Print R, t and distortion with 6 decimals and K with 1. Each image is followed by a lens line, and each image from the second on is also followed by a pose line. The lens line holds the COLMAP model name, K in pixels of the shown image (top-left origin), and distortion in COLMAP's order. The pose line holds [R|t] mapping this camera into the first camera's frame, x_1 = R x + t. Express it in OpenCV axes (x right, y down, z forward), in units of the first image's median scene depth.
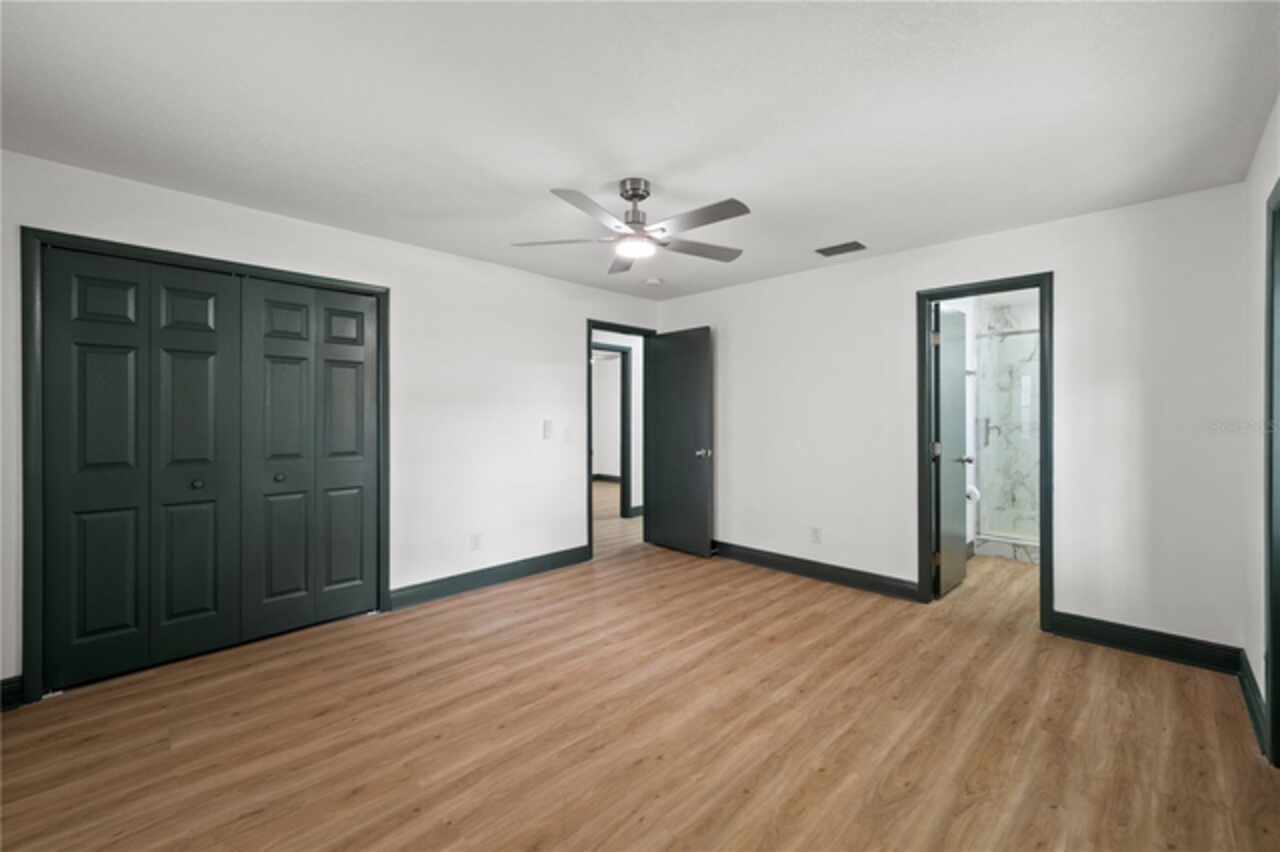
lens RADIAL K [[522.7, 0, 646.1], [0, 522.7, 421.9], [0, 0, 1]] dist [-0.008375, 0.000239]
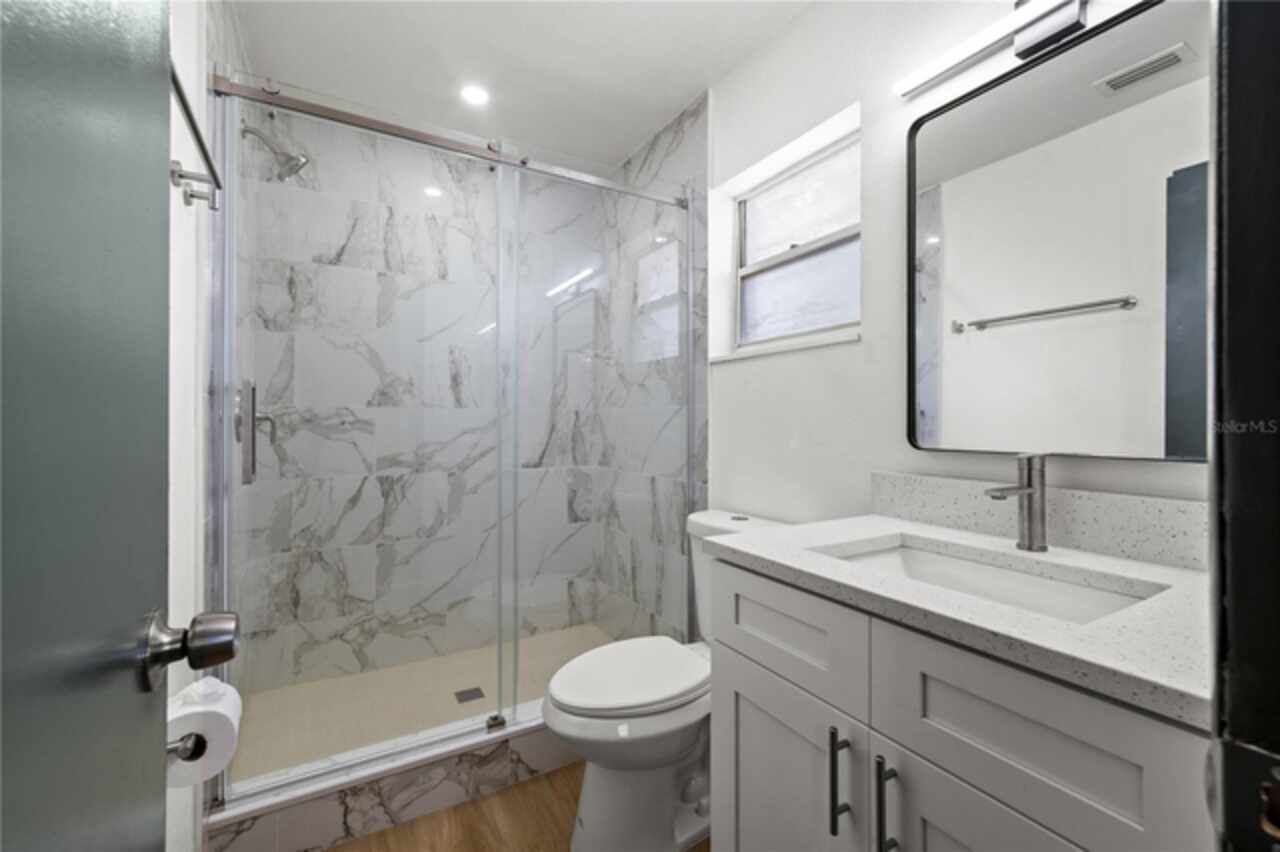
lens RADIAL K [[522.7, 0, 645.5], [0, 522.7, 421.4], [0, 0, 1]] dist [-0.008375, 0.000239]
pose [[0.258349, 0.002658, 0.966048, 0.389918], [0.002046, 0.999992, -0.003299, 0.011766], [-0.966049, 0.002829, 0.258342, 0.639953]]
